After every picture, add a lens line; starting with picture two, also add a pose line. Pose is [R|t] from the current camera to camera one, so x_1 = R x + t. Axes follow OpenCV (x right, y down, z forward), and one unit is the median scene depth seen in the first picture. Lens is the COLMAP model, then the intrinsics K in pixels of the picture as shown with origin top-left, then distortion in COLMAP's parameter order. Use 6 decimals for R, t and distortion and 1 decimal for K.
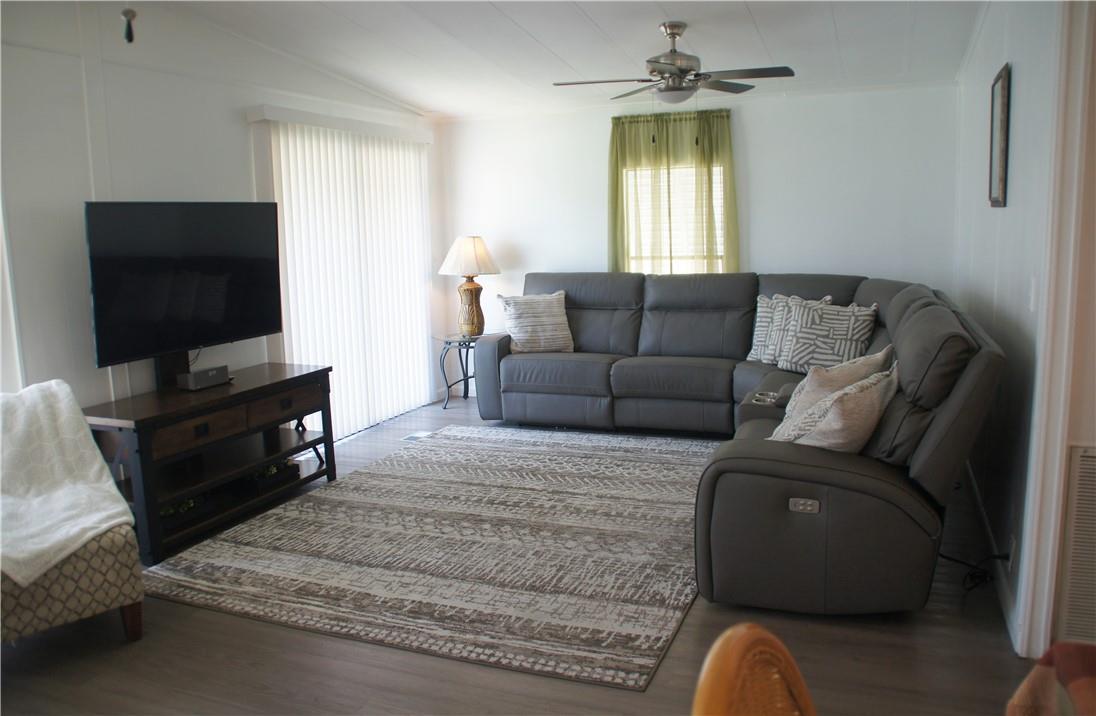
lens RADIAL K [[862.3, 0, 537.2], [0, 862.3, 360.5], [0, 0, 1]] dist [-0.163767, 0.104653]
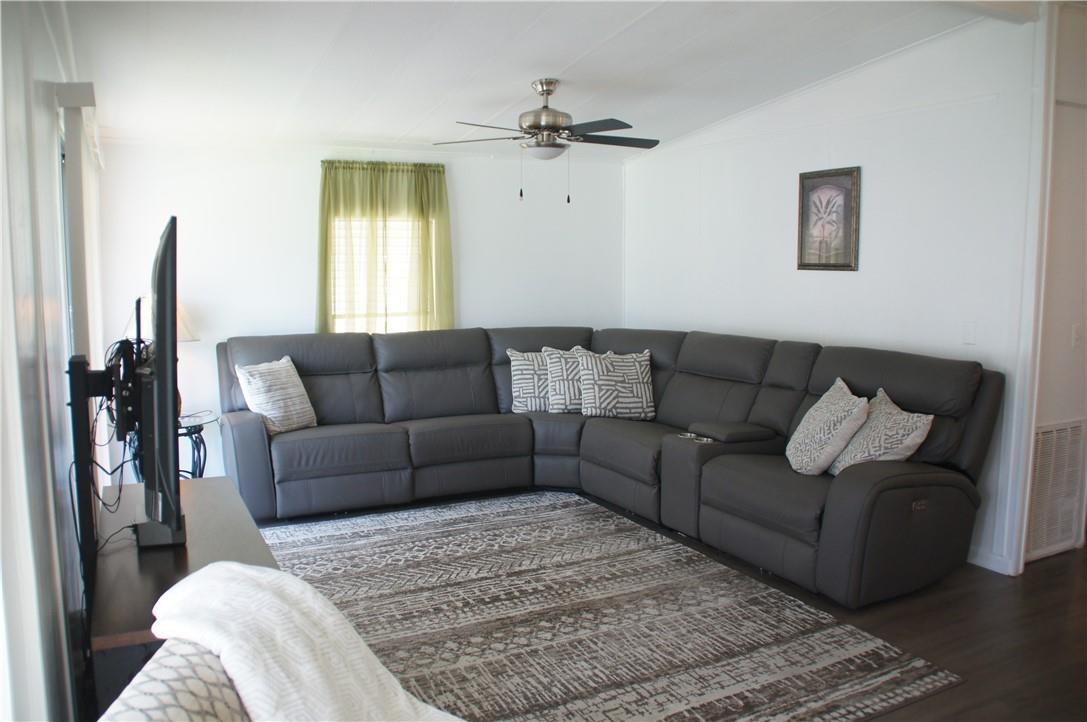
lens RADIAL K [[849.3, 0, 532.1], [0, 849.3, 364.5], [0, 0, 1]] dist [-0.167934, 0.108469]
pose [[0.655411, -0.057850, 0.753053, -0.601142], [0.102044, 0.994703, -0.012399, -0.051657], [-0.748347, 0.084971, 0.657843, 0.372620]]
